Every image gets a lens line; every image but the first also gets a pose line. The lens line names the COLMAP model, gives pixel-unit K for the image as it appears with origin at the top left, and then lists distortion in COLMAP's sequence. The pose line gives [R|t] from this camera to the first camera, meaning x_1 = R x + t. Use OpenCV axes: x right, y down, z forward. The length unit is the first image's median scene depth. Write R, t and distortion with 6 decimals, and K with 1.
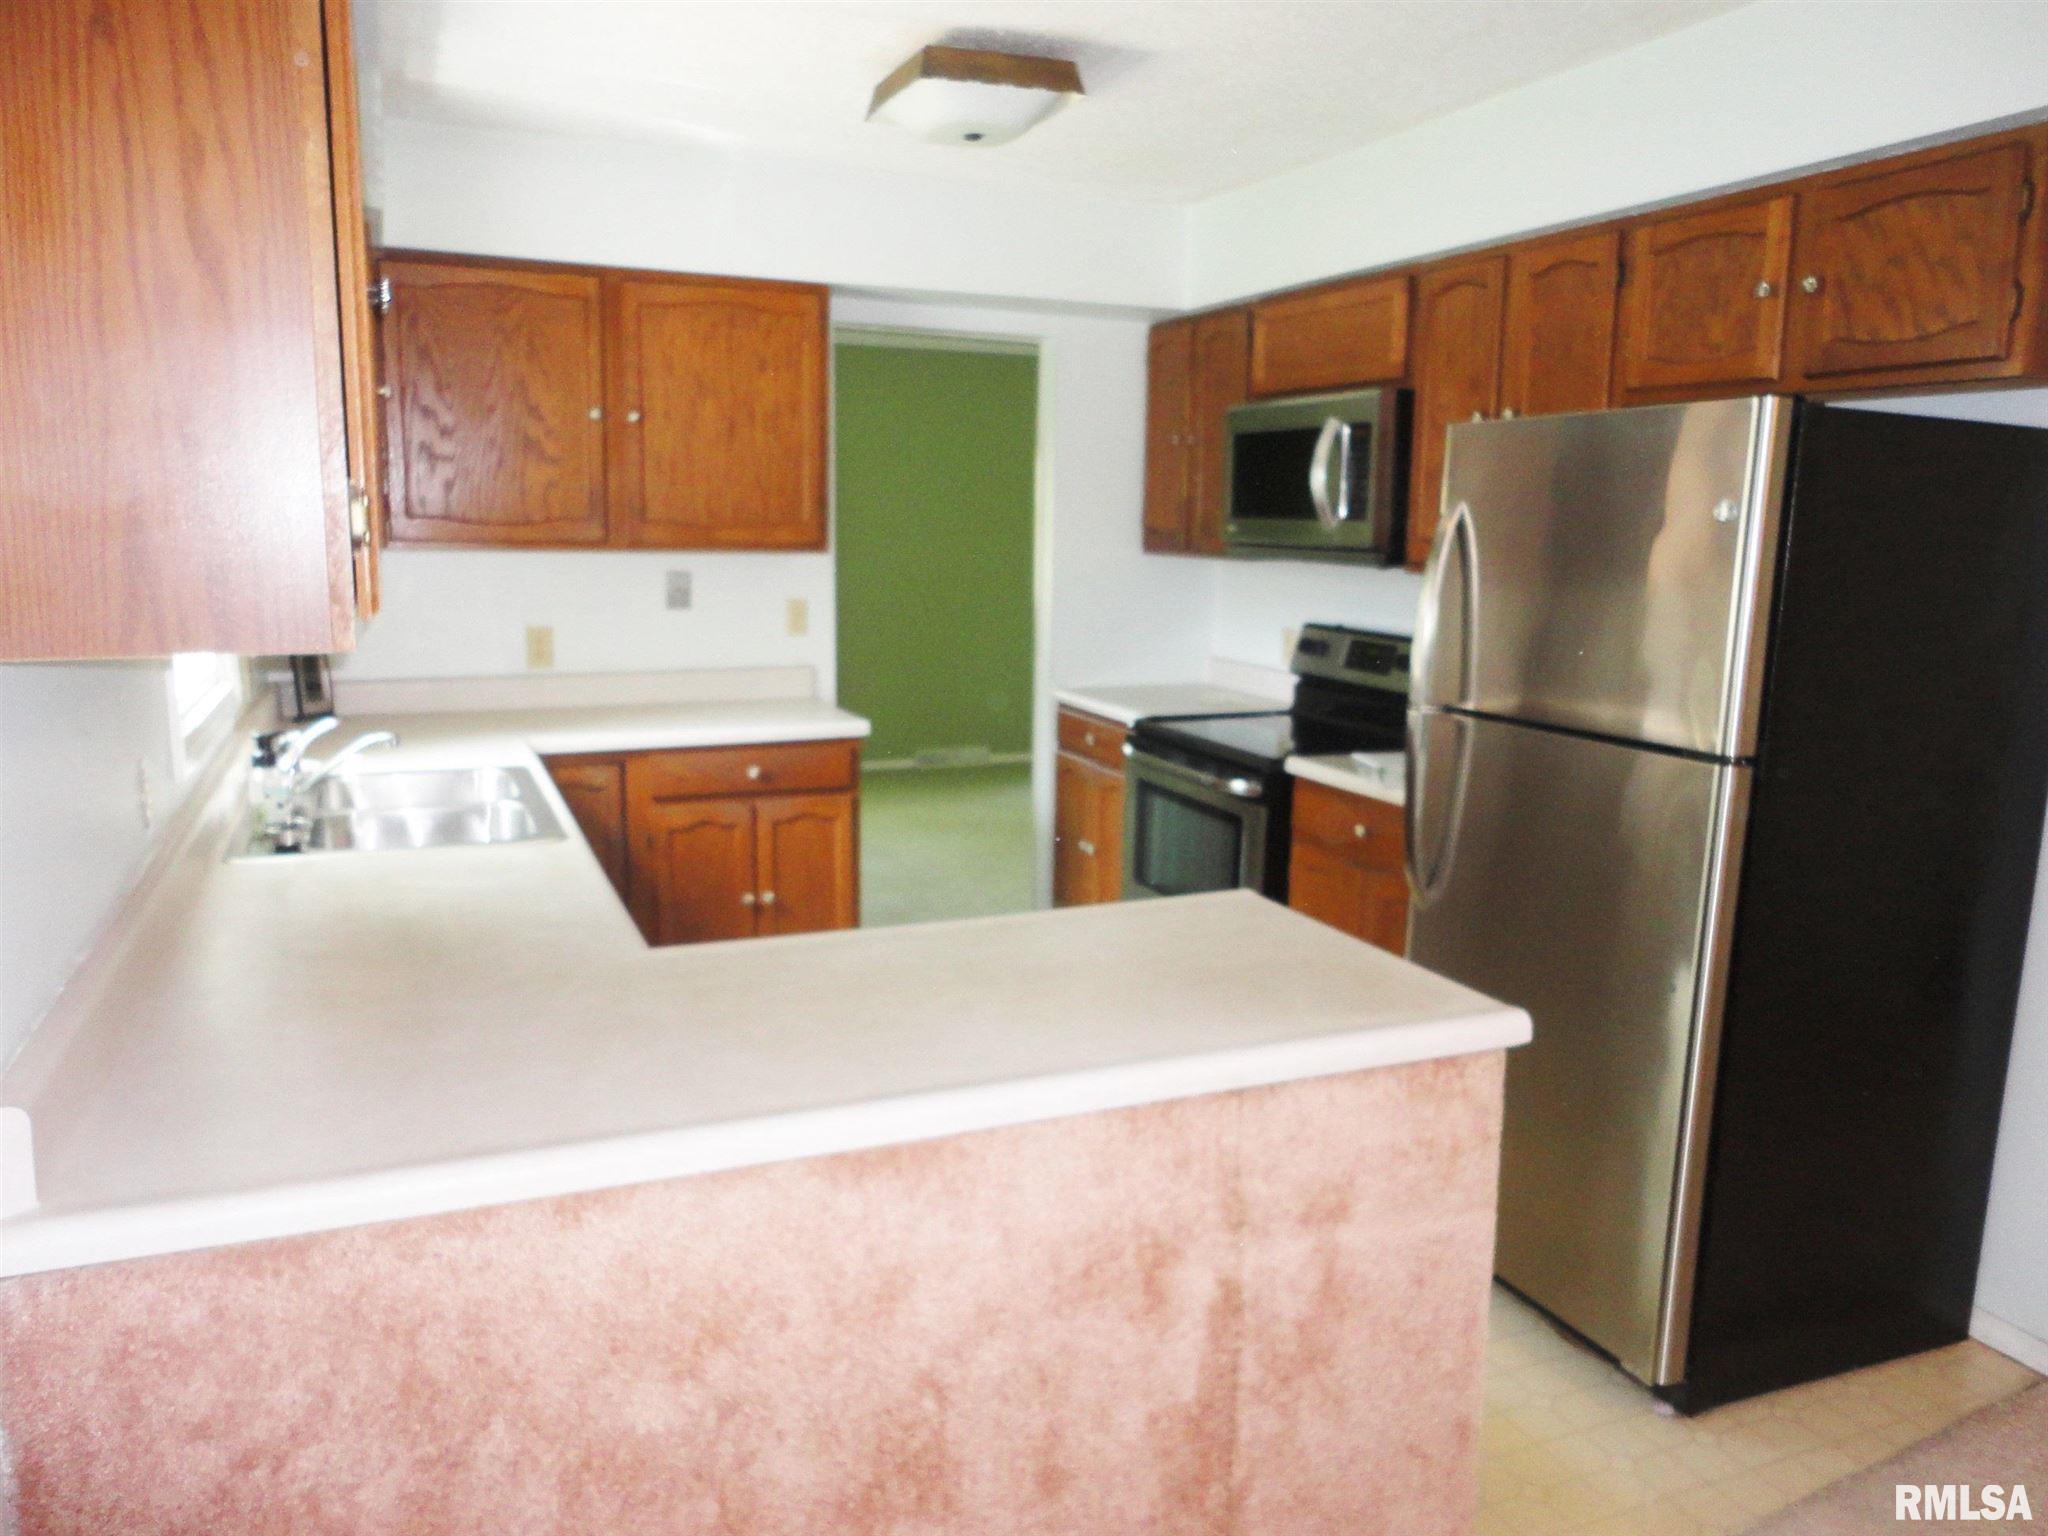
lens RADIAL K [[1465.7, 0, 1024.0], [0, 1465.7, 764.1], [0, 0, 1]] dist [0.024410, 0.000319]
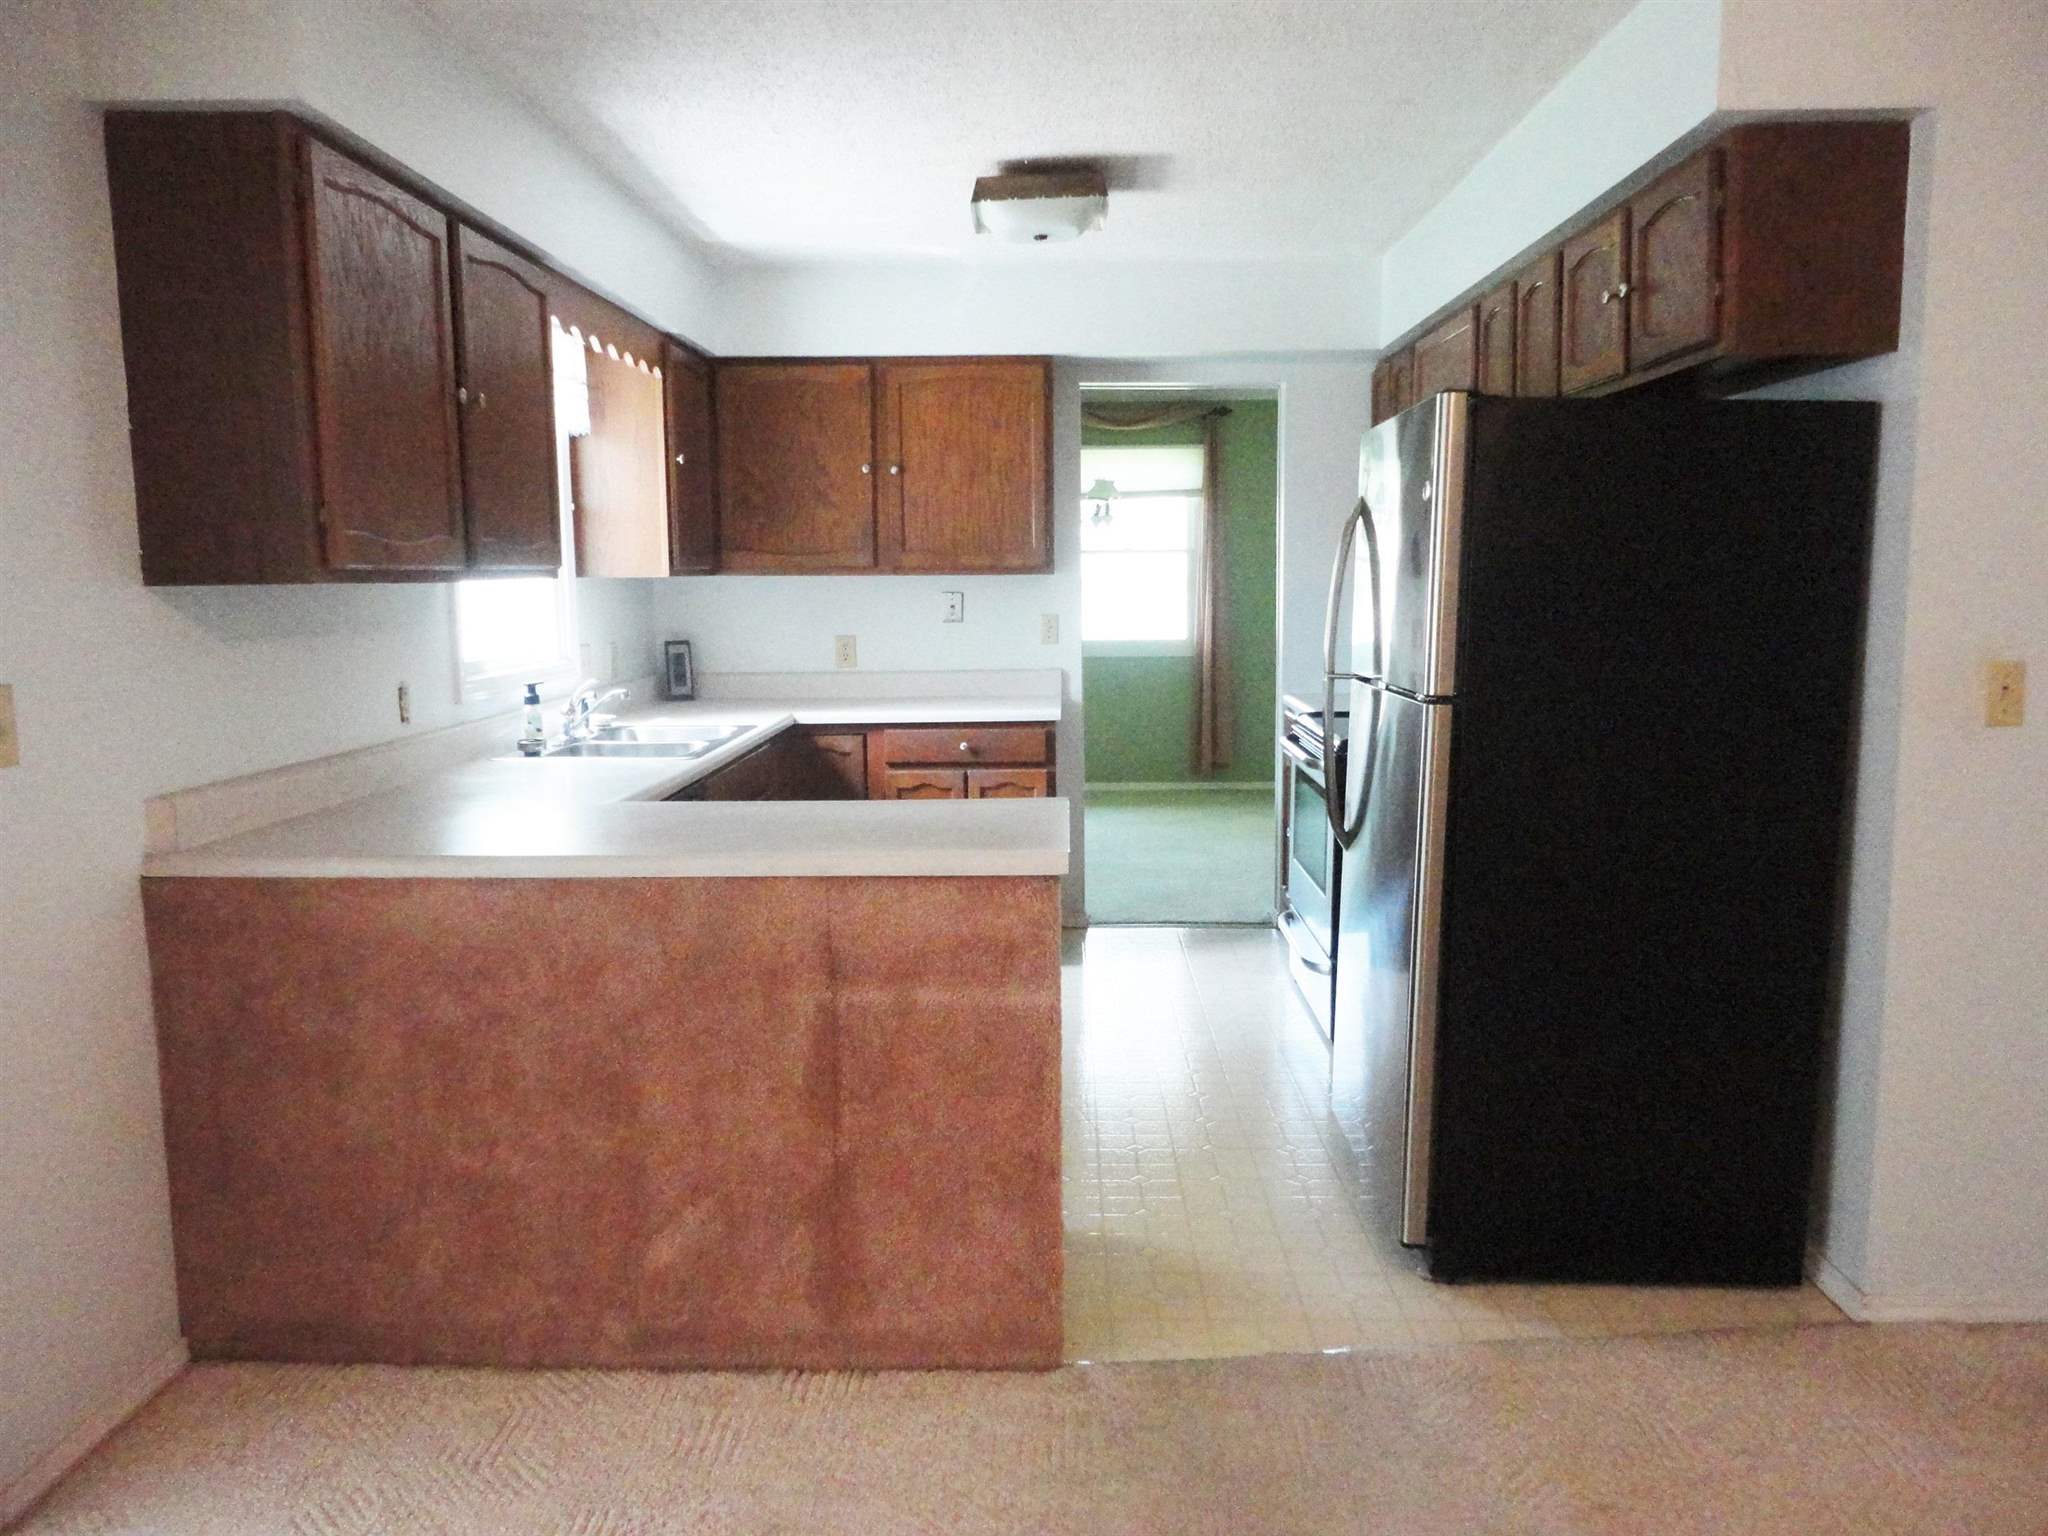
lens RADIAL K [[1465.7, 0, 1022.6], [0, 1465.7, 767.0], [0, 0, 1]] dist [0.024410, 0.000319]
pose [[0.908798, 0.031142, -0.416074, 0.386743], [-0.047835, 0.998412, -0.029753, 0.058595], [0.414486, 0.046942, 0.908844, -0.117132]]
